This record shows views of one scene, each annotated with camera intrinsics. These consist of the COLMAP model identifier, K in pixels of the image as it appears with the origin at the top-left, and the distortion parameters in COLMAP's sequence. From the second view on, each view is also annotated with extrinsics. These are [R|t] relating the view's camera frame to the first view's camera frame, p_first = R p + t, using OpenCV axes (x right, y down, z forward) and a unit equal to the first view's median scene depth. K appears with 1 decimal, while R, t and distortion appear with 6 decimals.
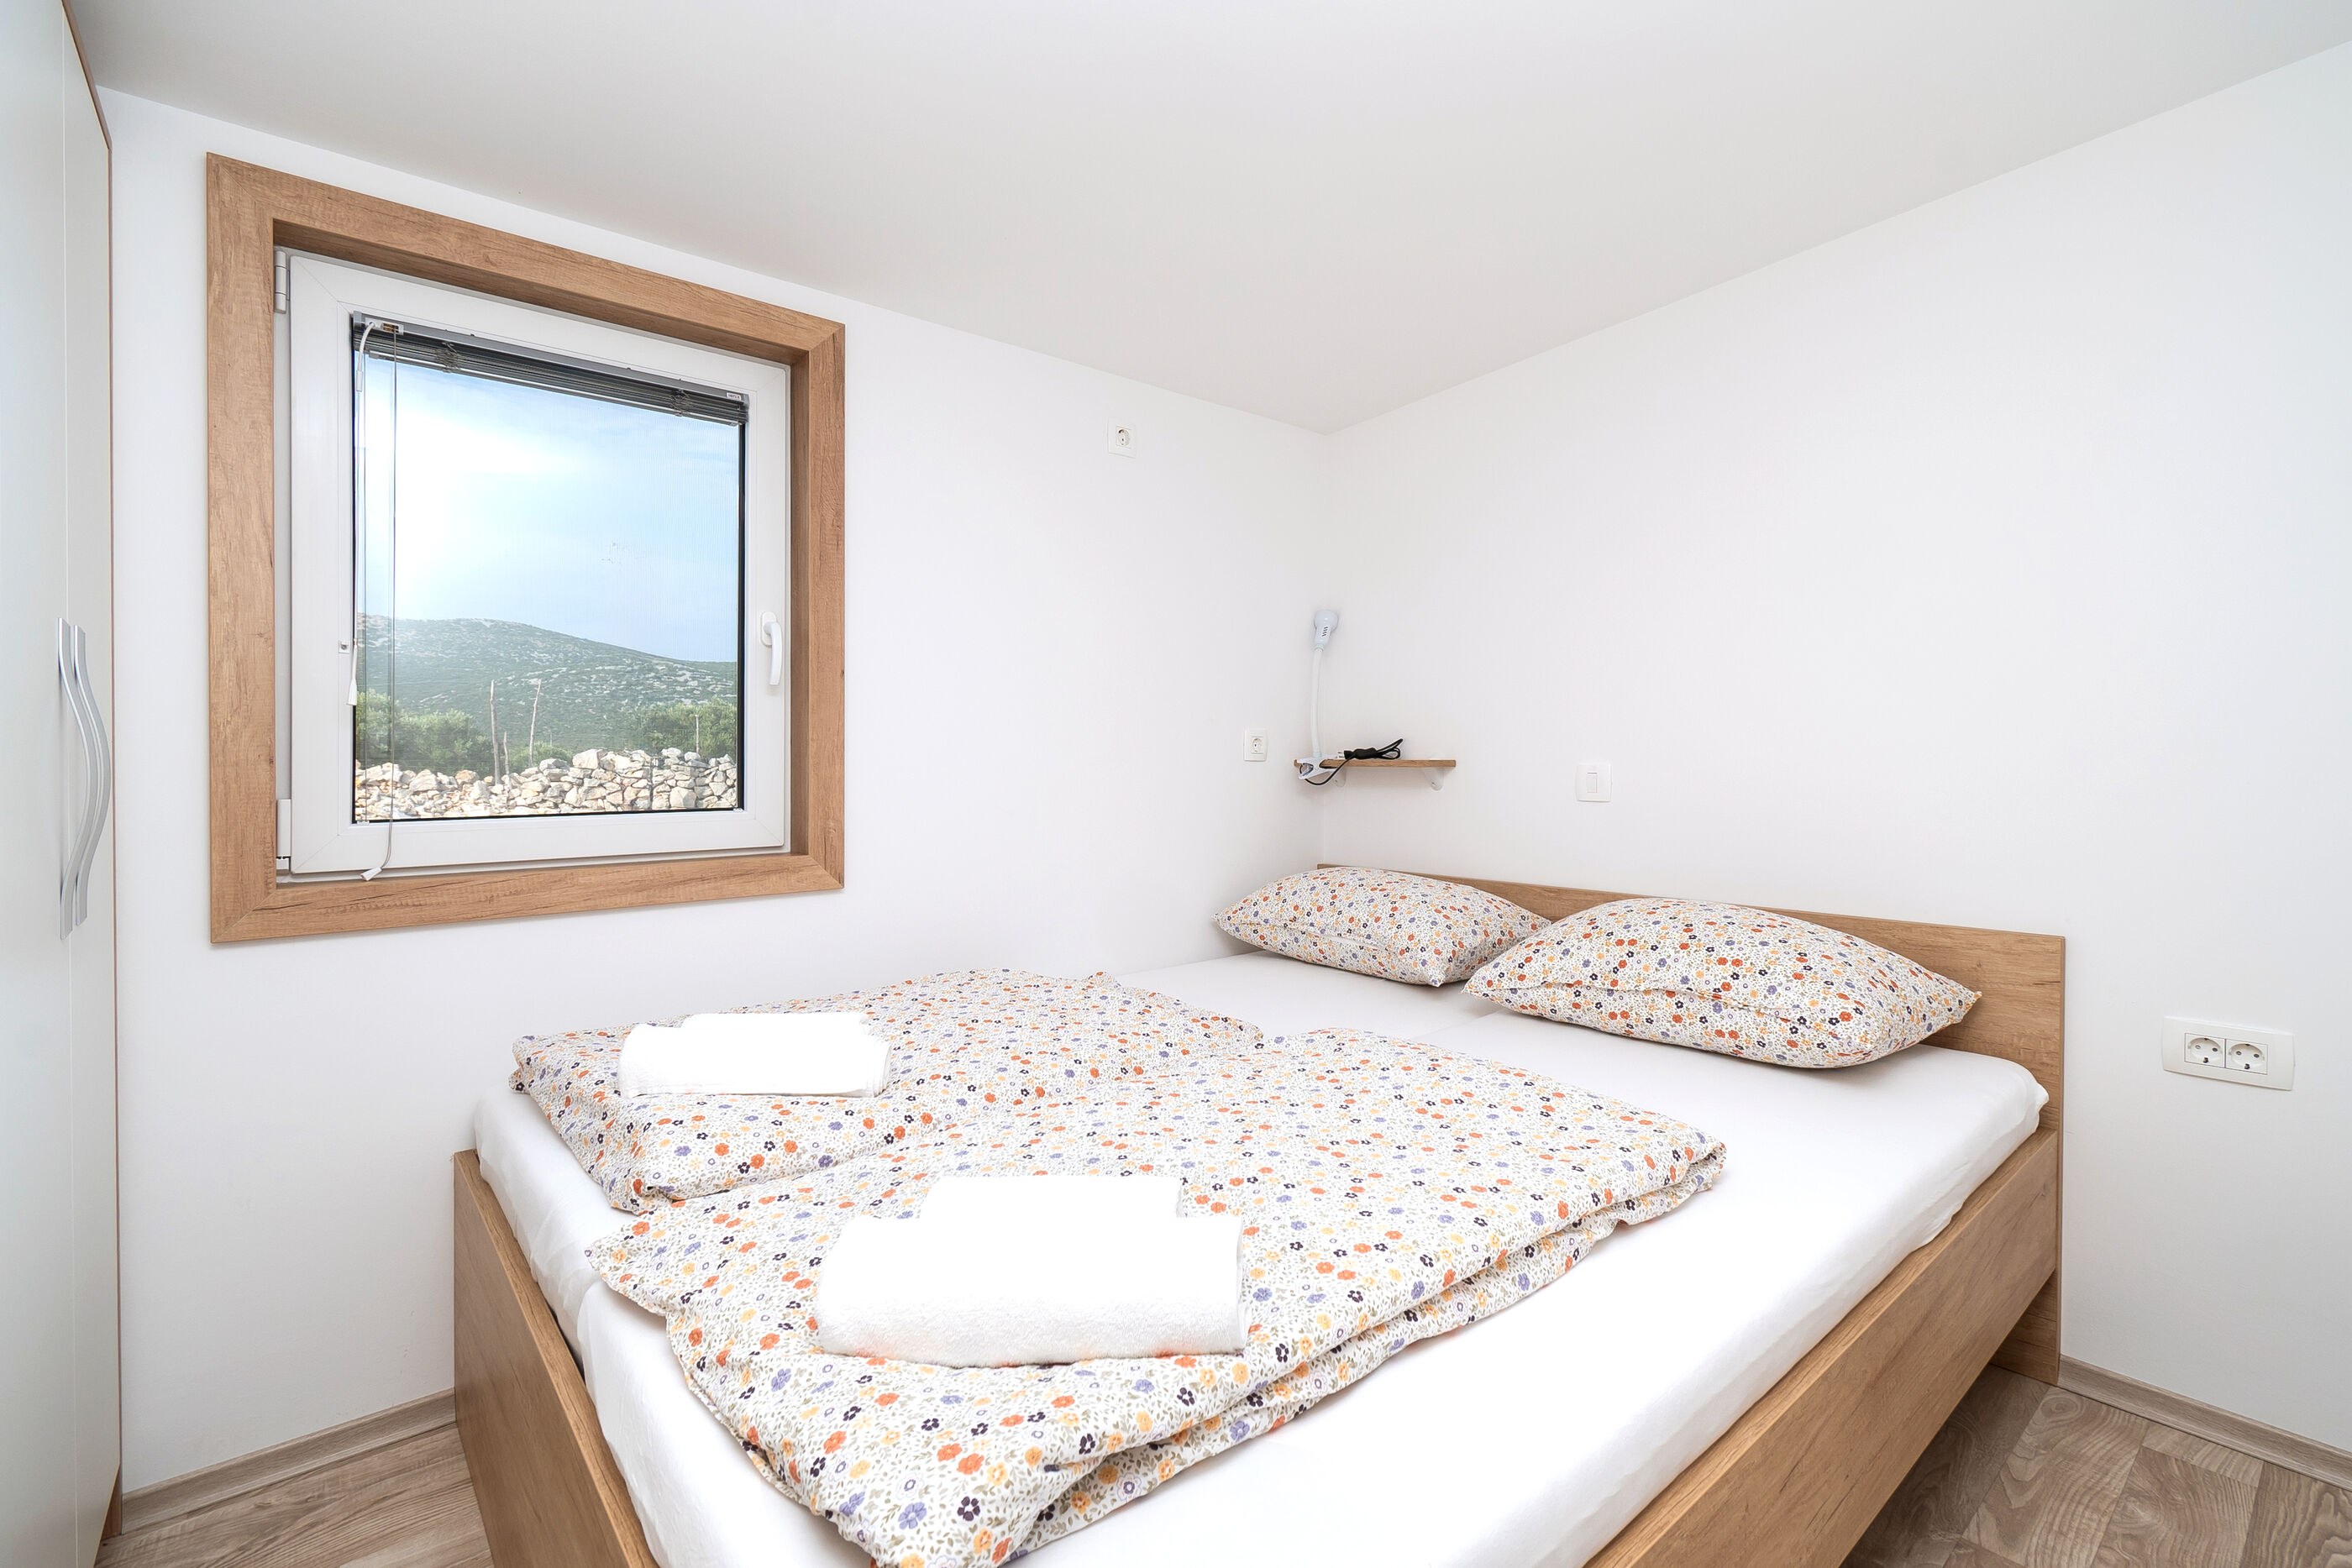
lens RADIAL K [[1074.8, 0, 1141.1], [0, 1074.8, 776.8], [0, 0, 1]] dist [0.003032, 0.000114]
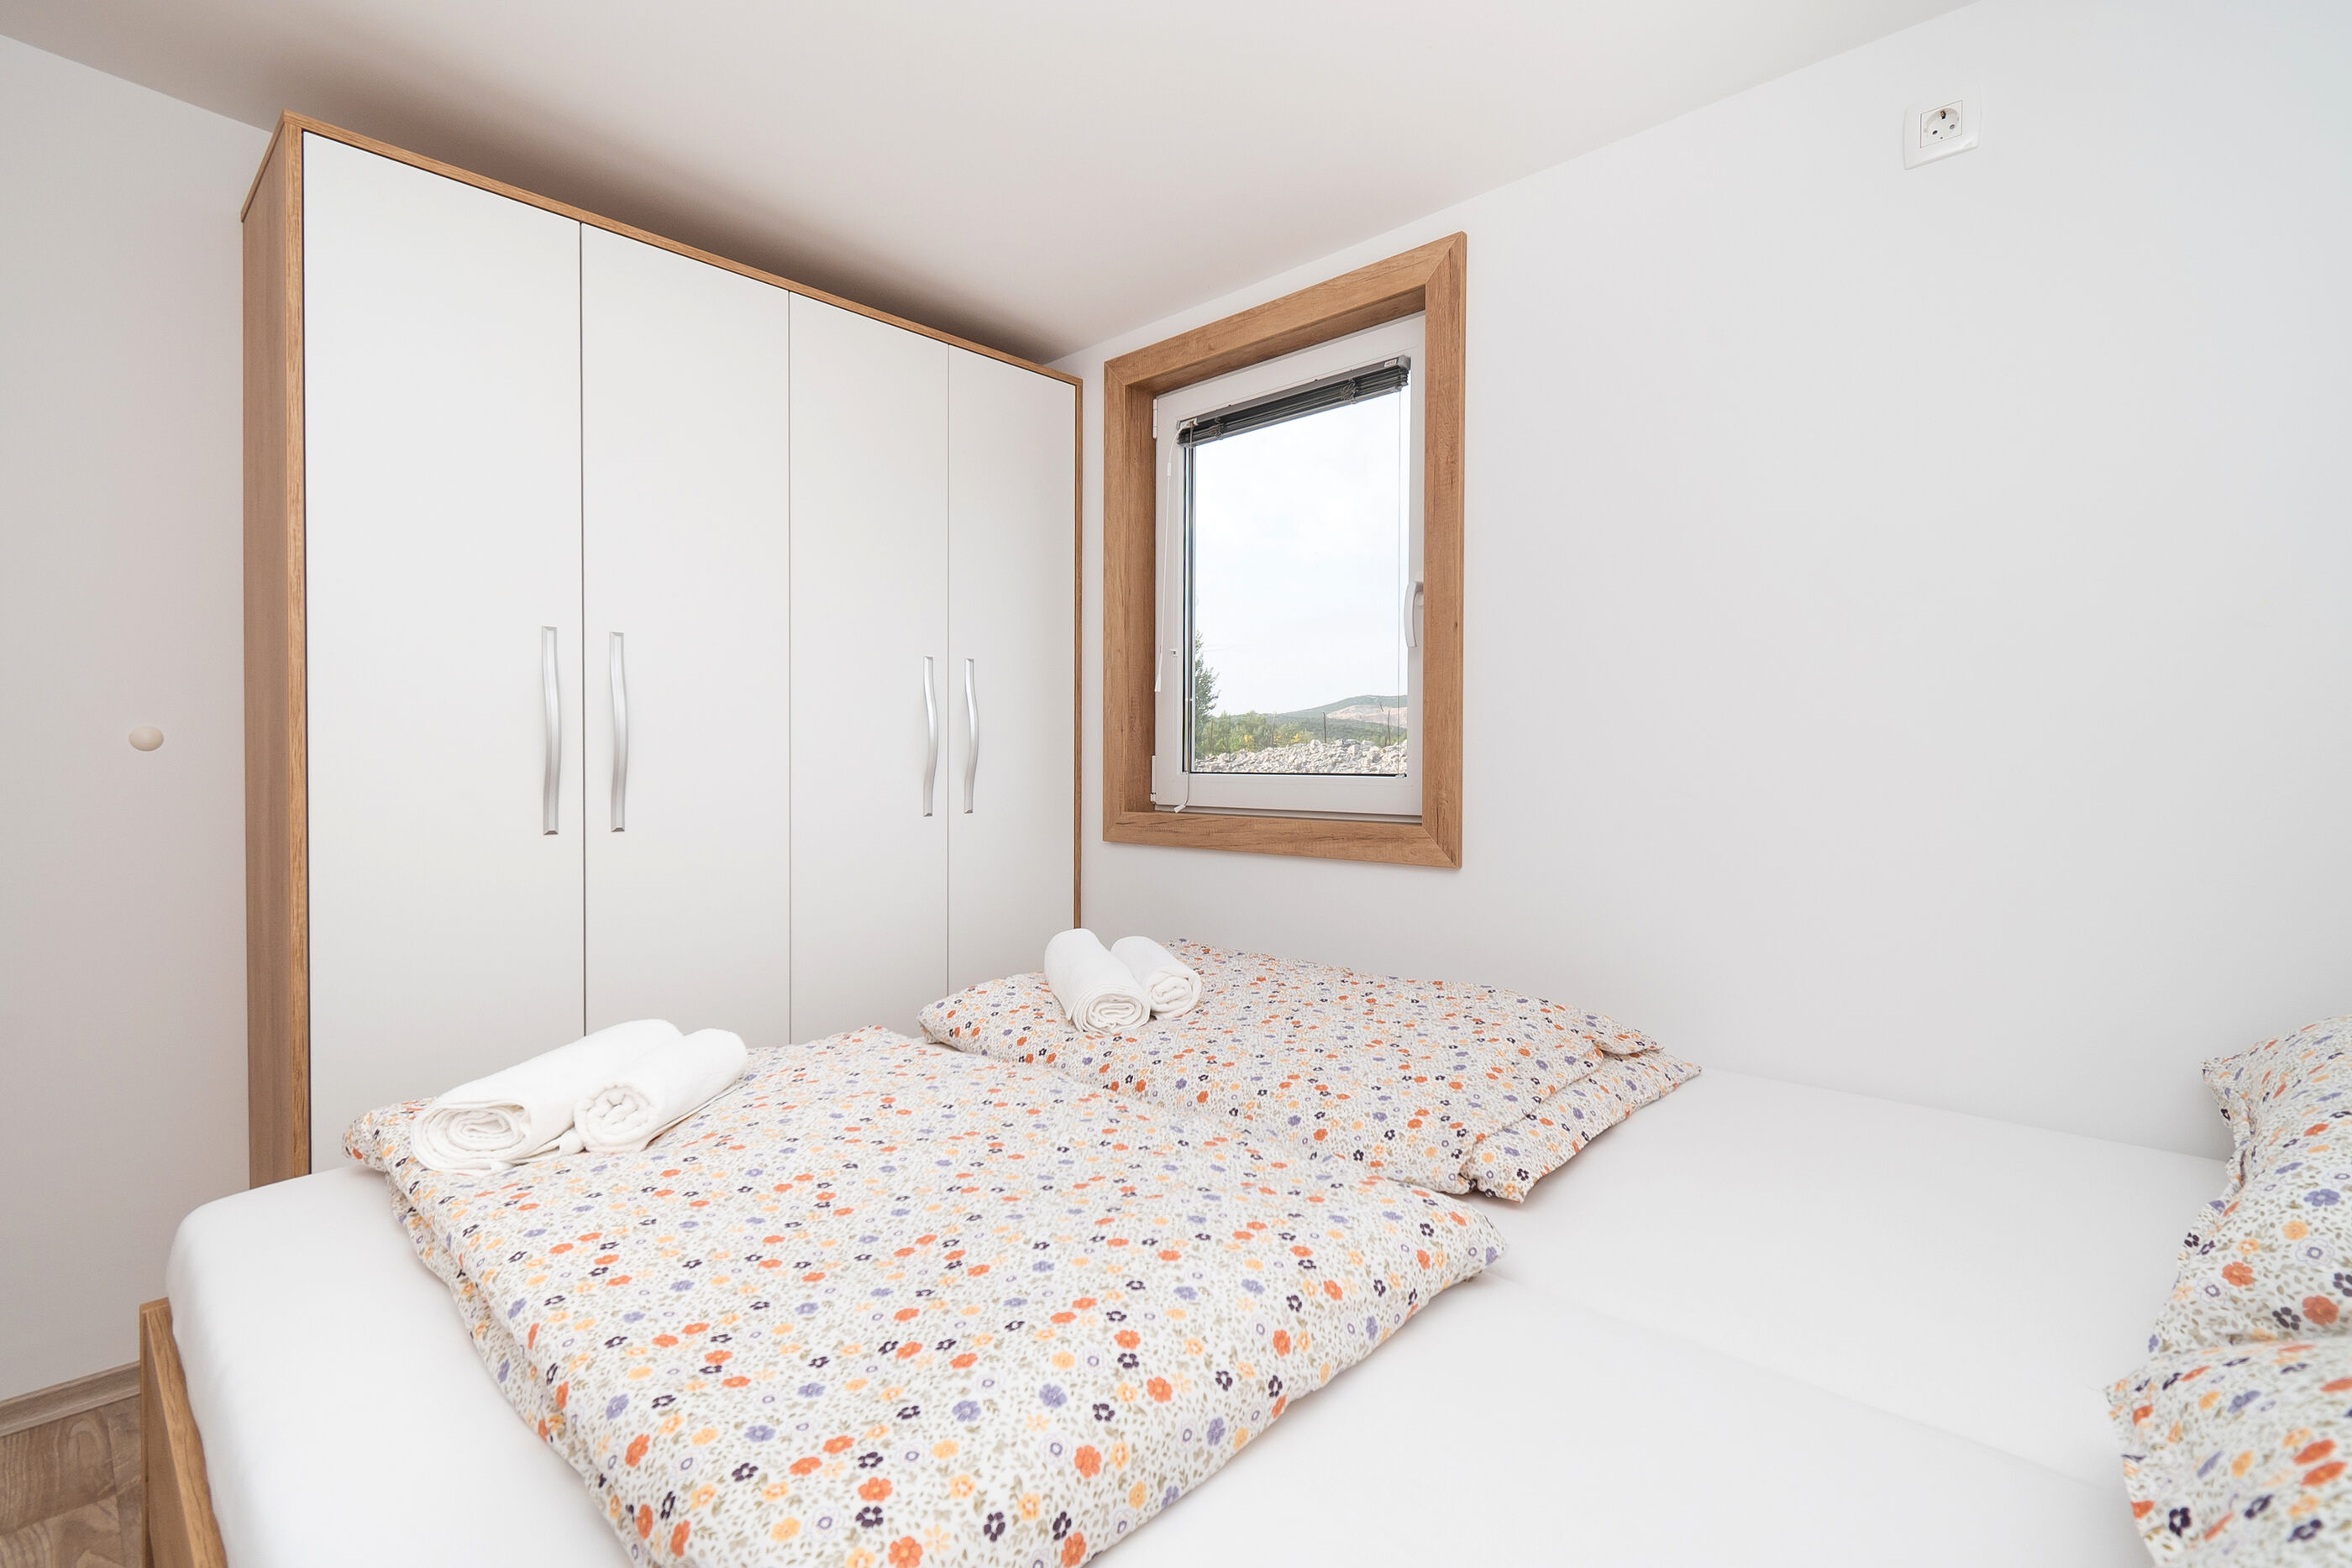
lens RADIAL K [[1037.0, 0, 1176.0], [0, 1037.0, 784.0], [0, 0, 1]] dist [0.003909, -0.000362]
pose [[0.142272, 0.039540, -0.989037, 0.587448], [-0.009424, 0.999211, 0.038591, 0.002374], [0.989783, 0.003830, 0.142533, 0.689986]]
